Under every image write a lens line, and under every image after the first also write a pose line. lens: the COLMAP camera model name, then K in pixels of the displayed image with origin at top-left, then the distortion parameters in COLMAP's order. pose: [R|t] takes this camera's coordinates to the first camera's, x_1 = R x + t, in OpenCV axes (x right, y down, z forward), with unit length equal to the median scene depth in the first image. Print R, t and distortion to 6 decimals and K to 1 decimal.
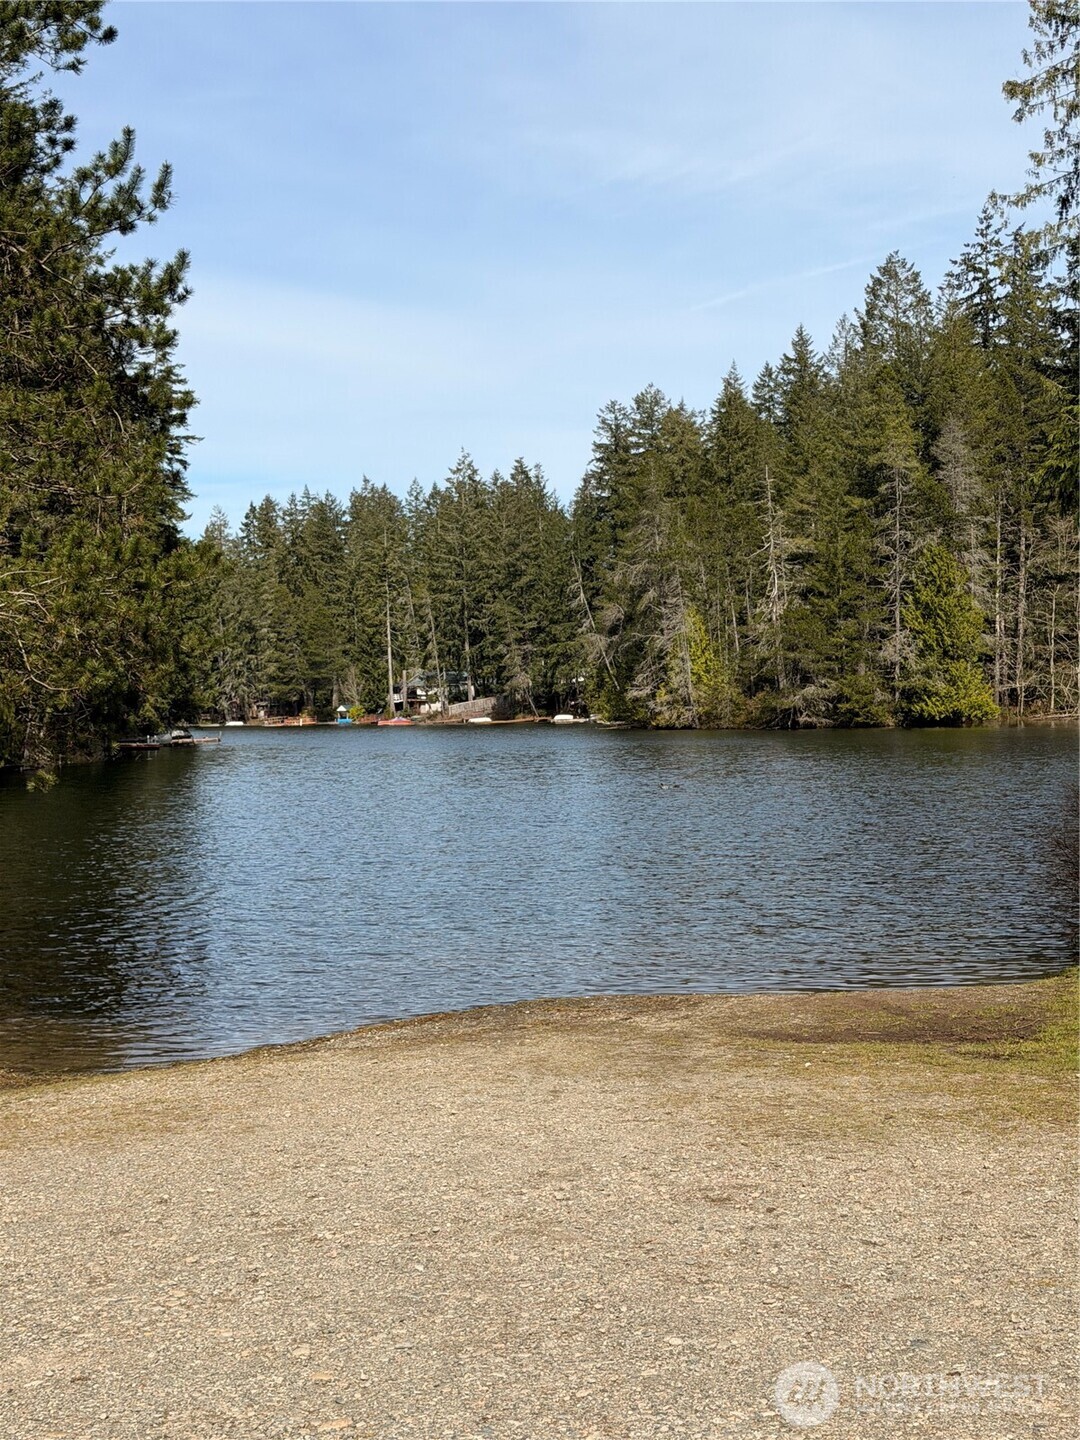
lens RADIAL K [[2018.0, 0, 540.4], [0, 2018.0, 721.5], [0, 0, 1]] dist [0.137970, 0.000000]
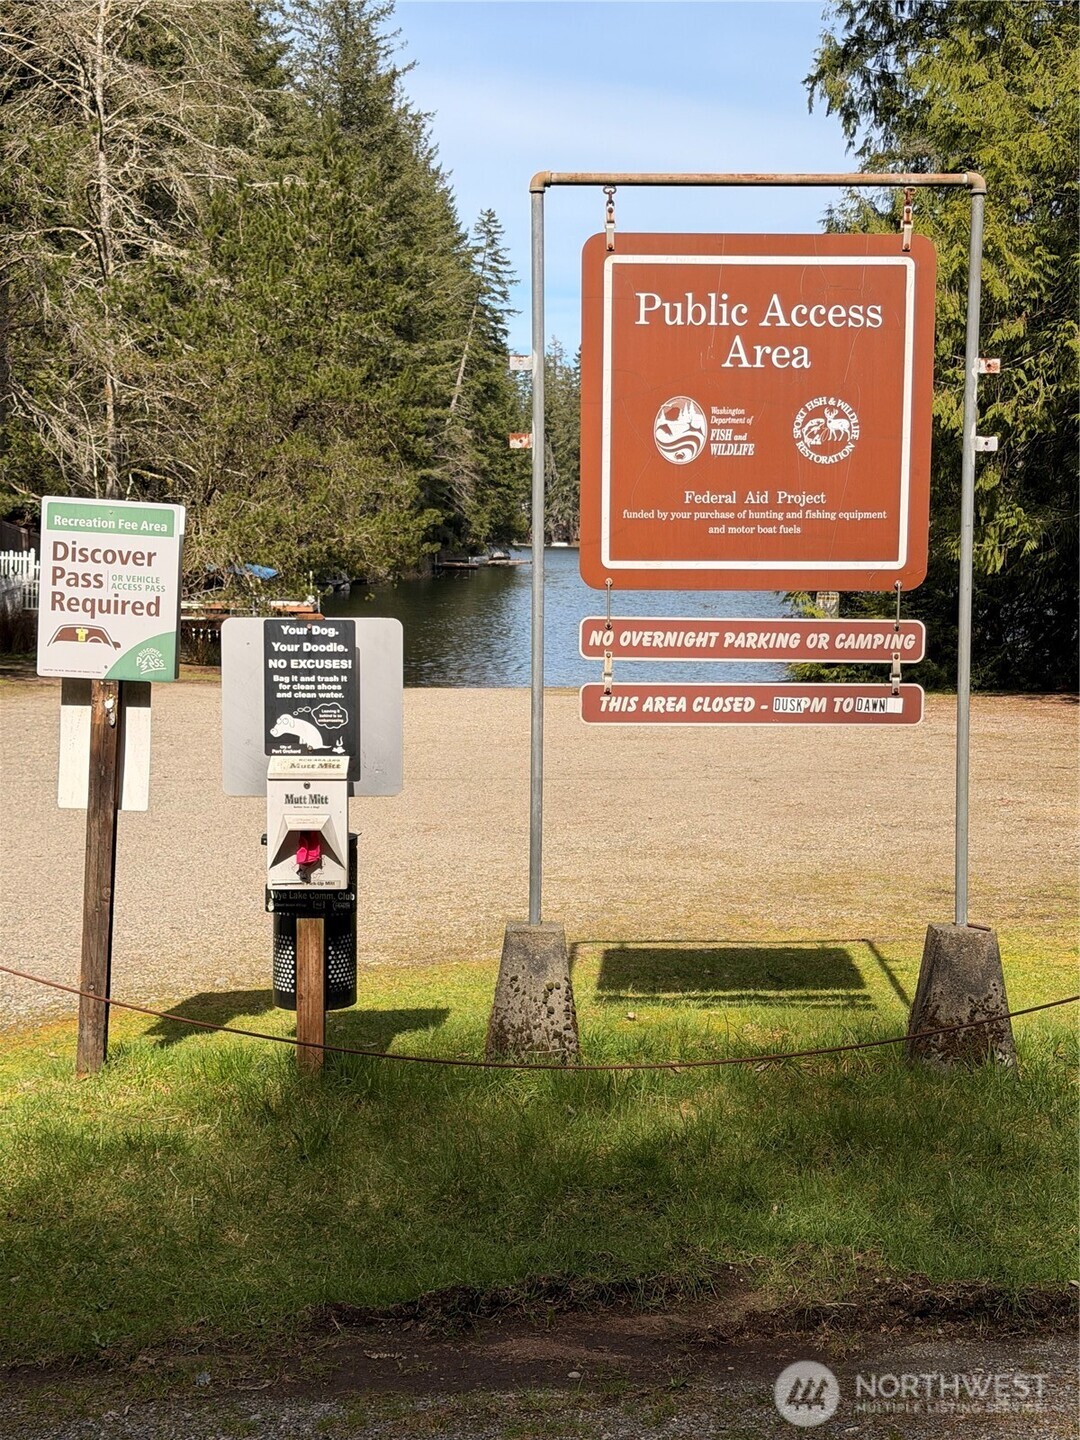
lens RADIAL K [[2018.0, 0, 539.4], [0, 2018.0, 718.7], [0, 0, 1]] dist [0.137970, 0.000000]
pose [[0.985268, 0.054694, -0.162038, 0.036665], [-0.040493, 0.995147, 0.089684, -0.005416], [0.166156, -0.081801, 0.982701, -0.139282]]
